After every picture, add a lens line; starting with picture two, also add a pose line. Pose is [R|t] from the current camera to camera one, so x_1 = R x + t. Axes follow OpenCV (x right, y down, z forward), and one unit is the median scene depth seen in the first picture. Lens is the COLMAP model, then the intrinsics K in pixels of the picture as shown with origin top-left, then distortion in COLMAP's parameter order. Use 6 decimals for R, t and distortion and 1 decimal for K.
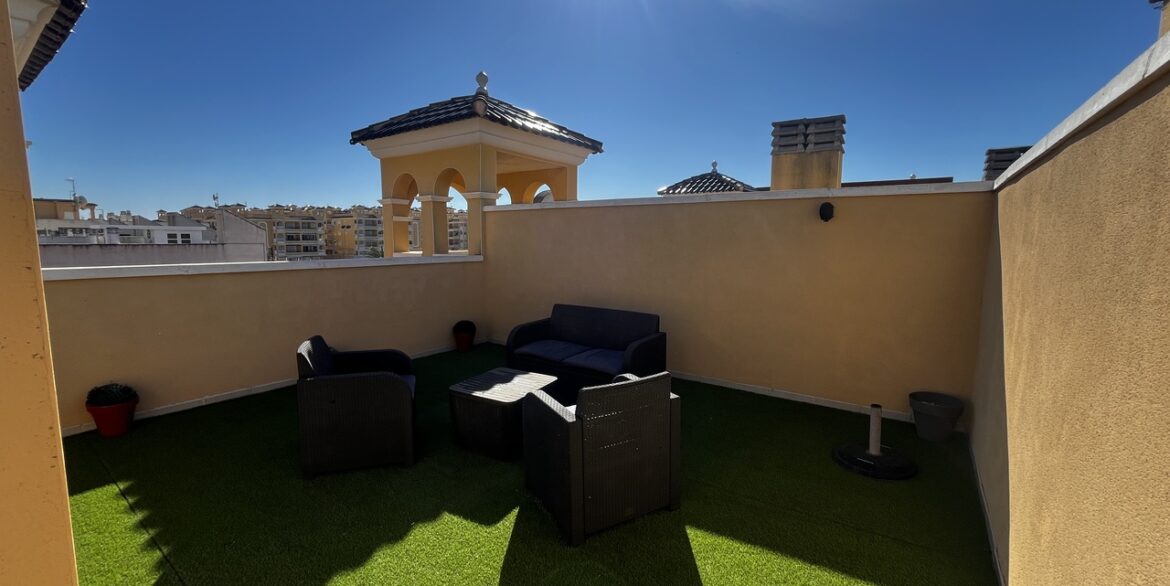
lens RADIAL K [[471.9, 0, 587.4], [0, 471.9, 292.1], [0, 0, 1]] dist [-0.002914, -0.000400]
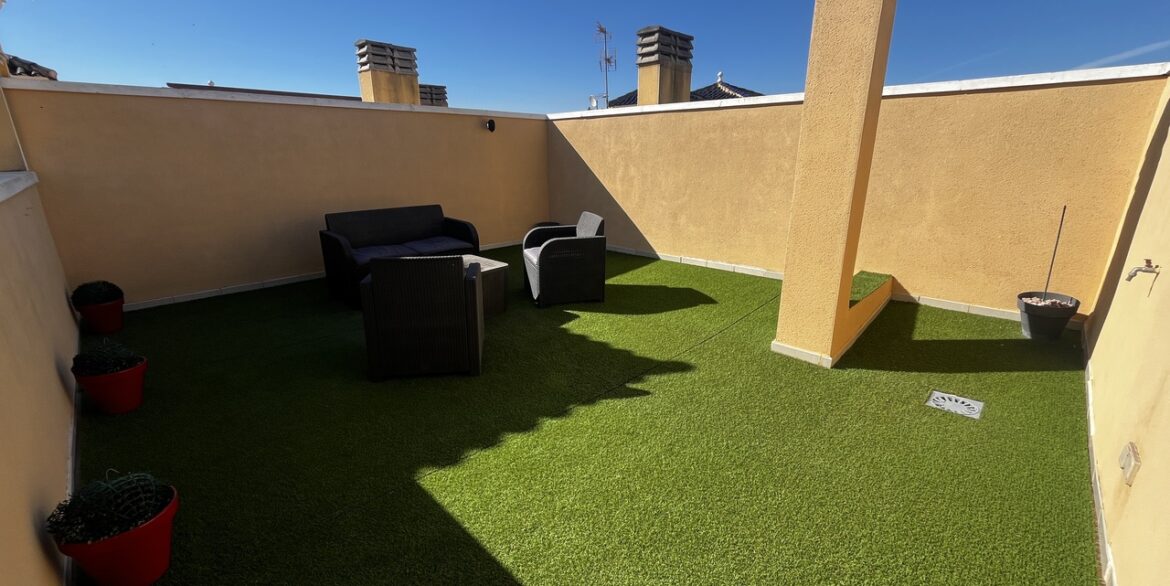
lens RADIAL K [[471.9, 0, 587.4], [0, 471.9, 292.1], [0, 0, 1]] dist [-0.002914, -0.000400]
pose [[0.147374, -0.285438, 0.946999, -0.829025], [0.114652, 0.955929, 0.270287, -0.017395], [-0.982413, 0.068742, 0.173605, 0.316246]]
